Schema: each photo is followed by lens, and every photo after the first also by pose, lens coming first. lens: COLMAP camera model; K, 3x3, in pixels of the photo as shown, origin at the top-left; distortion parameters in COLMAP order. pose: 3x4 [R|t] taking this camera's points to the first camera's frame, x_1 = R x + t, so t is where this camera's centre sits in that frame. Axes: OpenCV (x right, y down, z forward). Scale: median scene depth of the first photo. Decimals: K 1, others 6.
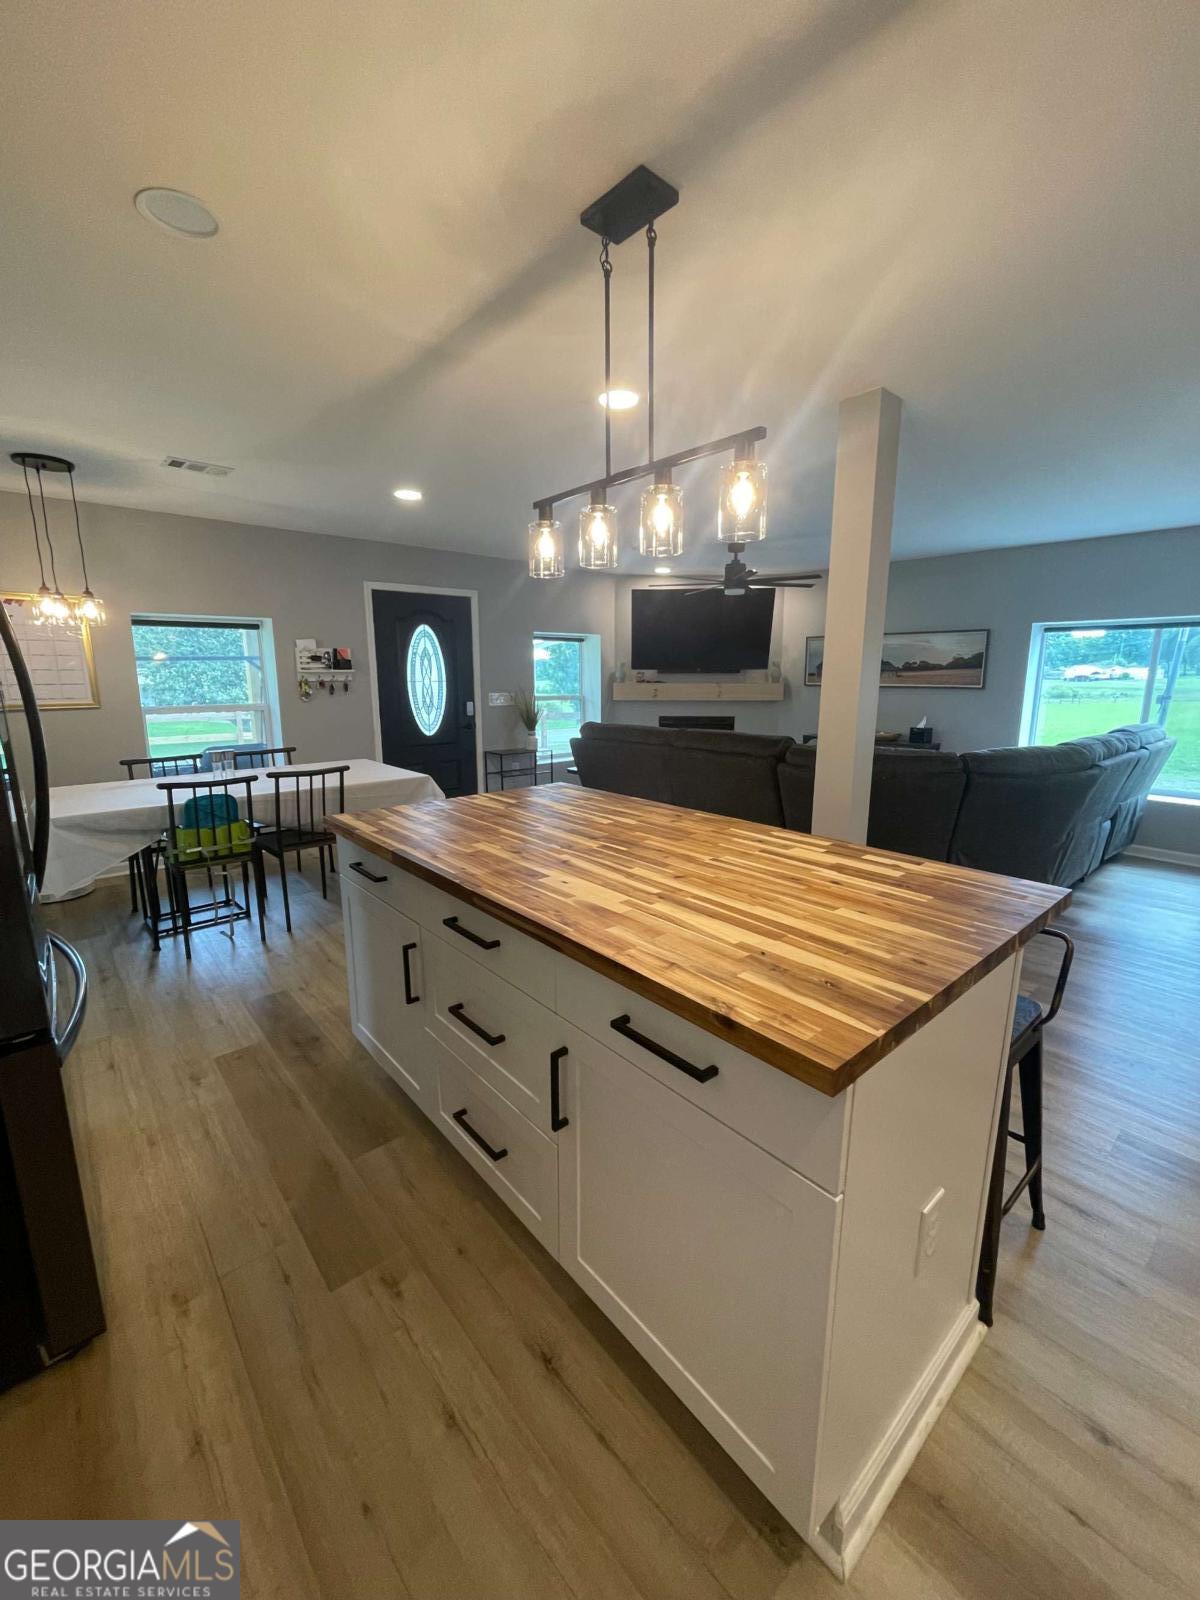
lens RADIAL K [[649.4, 0, 594.4], [0, 649.4, 794.4], [0, 0, 1]] dist [-0.000603, 0.000167]
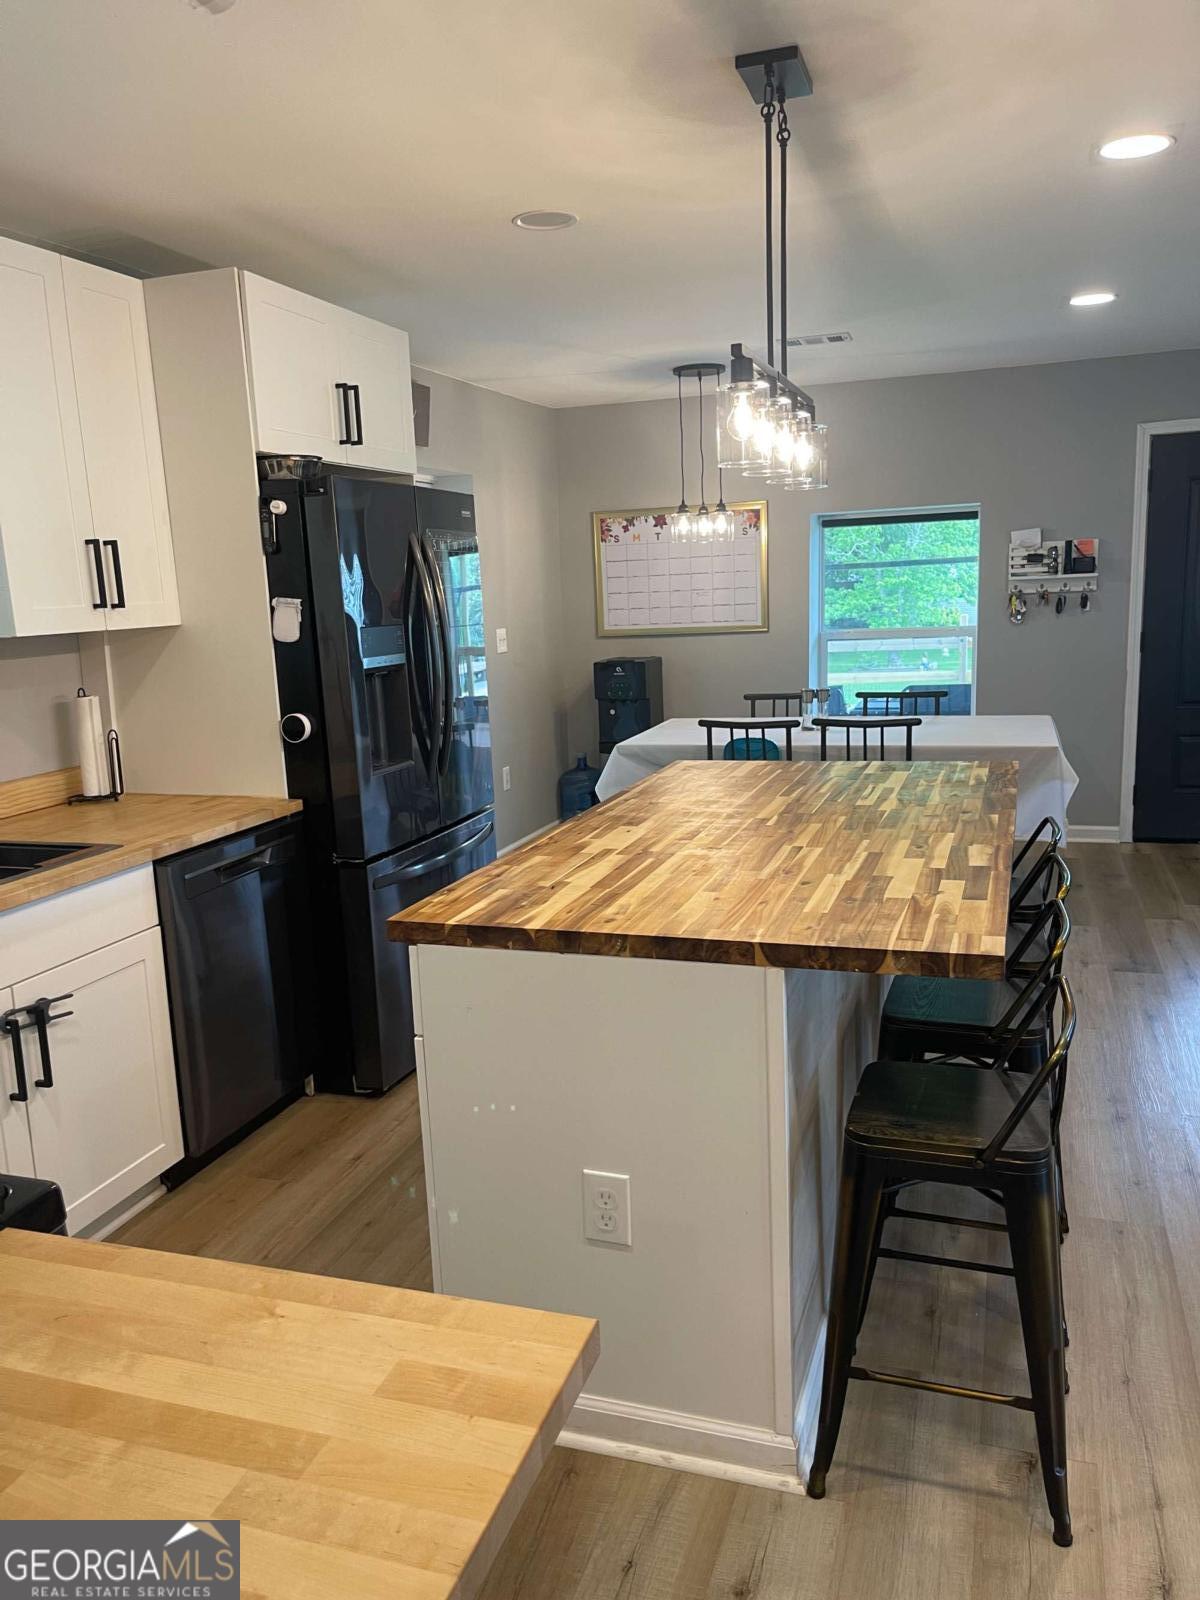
lens RADIAL K [[1222.1, 0, 600.0], [0, 1222.1, 800.0], [0, 0, 1]] dist [0.060122, -0.000667]
pose [[0.506316, 0.132785, -0.852063, 0.710846], [-0.122316, 0.989142, 0.081464, -0.026828], [0.853629, 0.062974, 0.517061, 0.000099]]
